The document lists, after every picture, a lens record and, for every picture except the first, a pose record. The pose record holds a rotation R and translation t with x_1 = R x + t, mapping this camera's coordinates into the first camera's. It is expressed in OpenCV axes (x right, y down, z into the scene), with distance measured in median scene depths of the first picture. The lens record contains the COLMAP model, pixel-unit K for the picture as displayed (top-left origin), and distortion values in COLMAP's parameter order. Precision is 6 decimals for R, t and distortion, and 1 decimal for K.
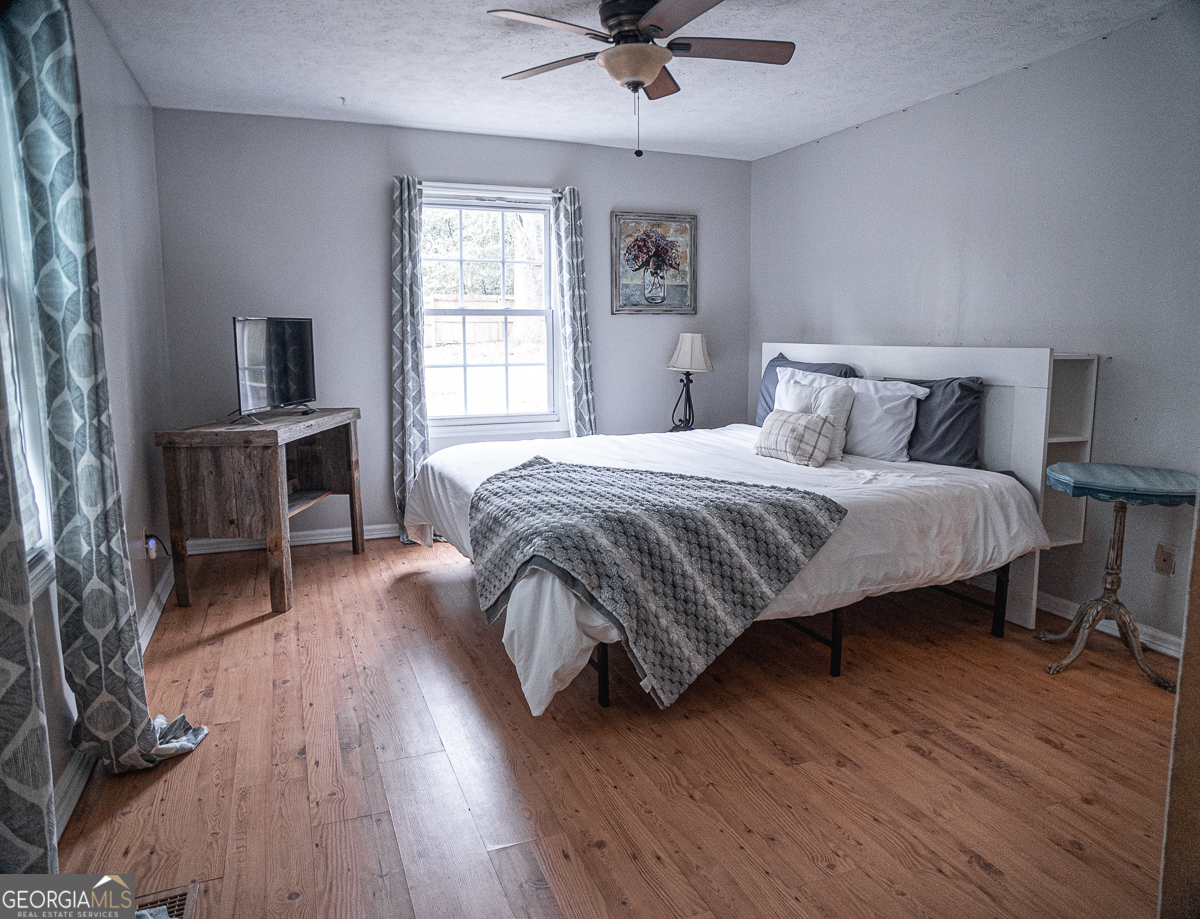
lens RADIAL K [[827.4, 0, 600.0], [0, 827.4, 459.5], [0, 0, 1]] dist [-0.145798, 0.108367]
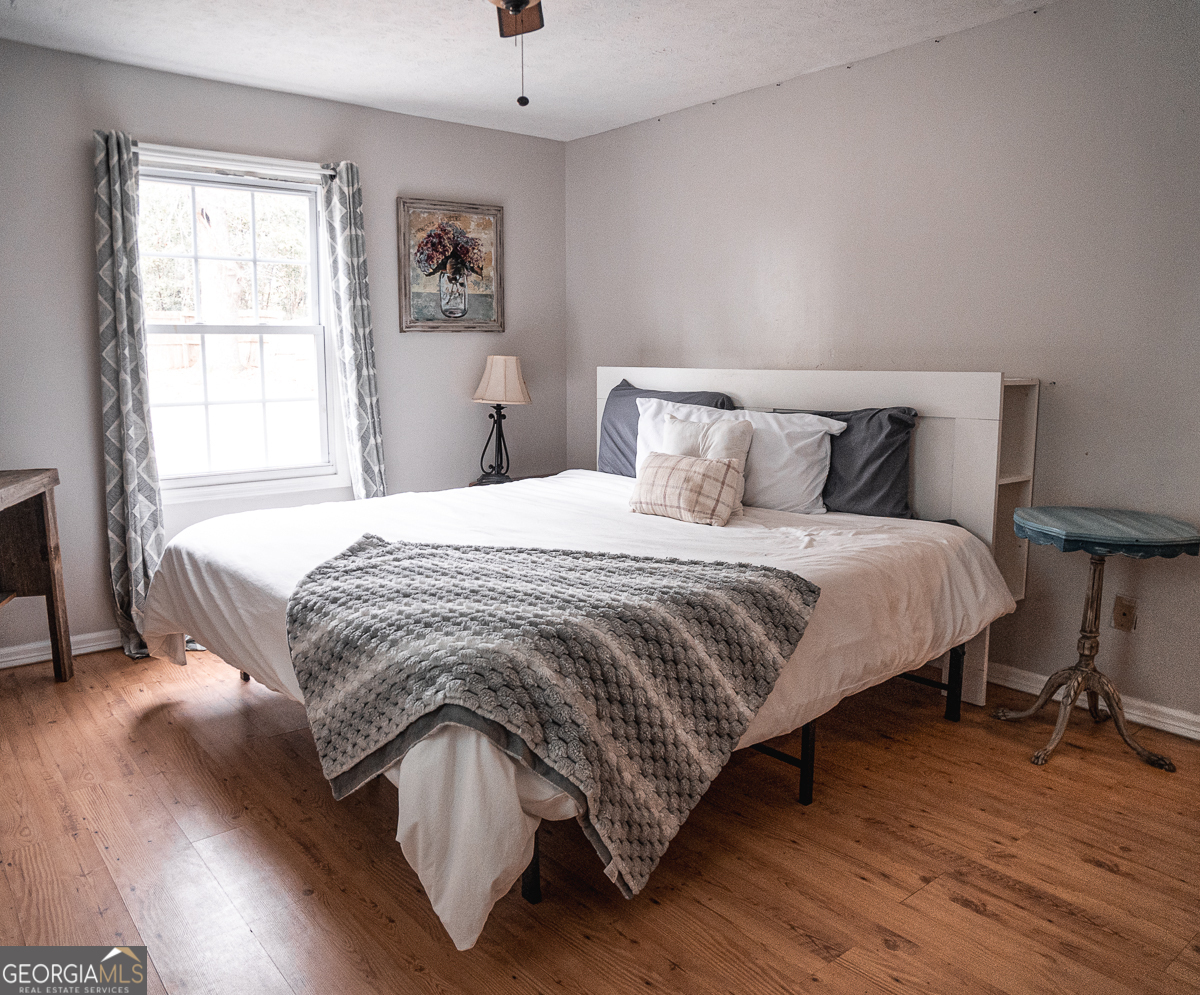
lens RADIAL K [[935.1, 0, 582.0], [0, 935.1, 495.2], [0, 0, 1]] dist [-0.146103, 0.123598]
pose [[0.954755, -0.044831, 0.293994, -0.130196], [0.045609, 0.998950, 0.004213, -0.031783], [-0.293875, 0.009386, 0.955798, 0.199174]]
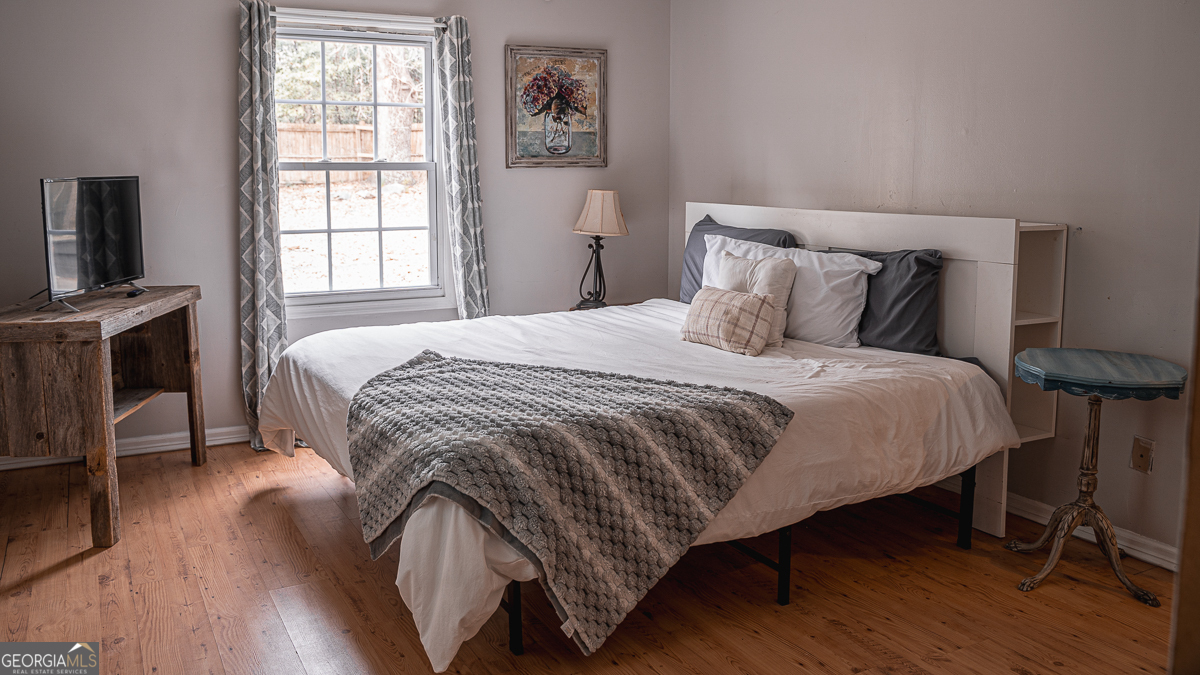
lens RADIAL K [[1004.8, 0, 600.1], [0, 1004.8, 292.6], [0, 0, 1]] dist [-0.126969, 0.094962]
pose [[0.992849, -0.010799, 0.118888, -0.021234], [0.014010, 0.999558, -0.026207, -0.033330], [-0.118553, 0.027685, 0.992562, -0.024857]]
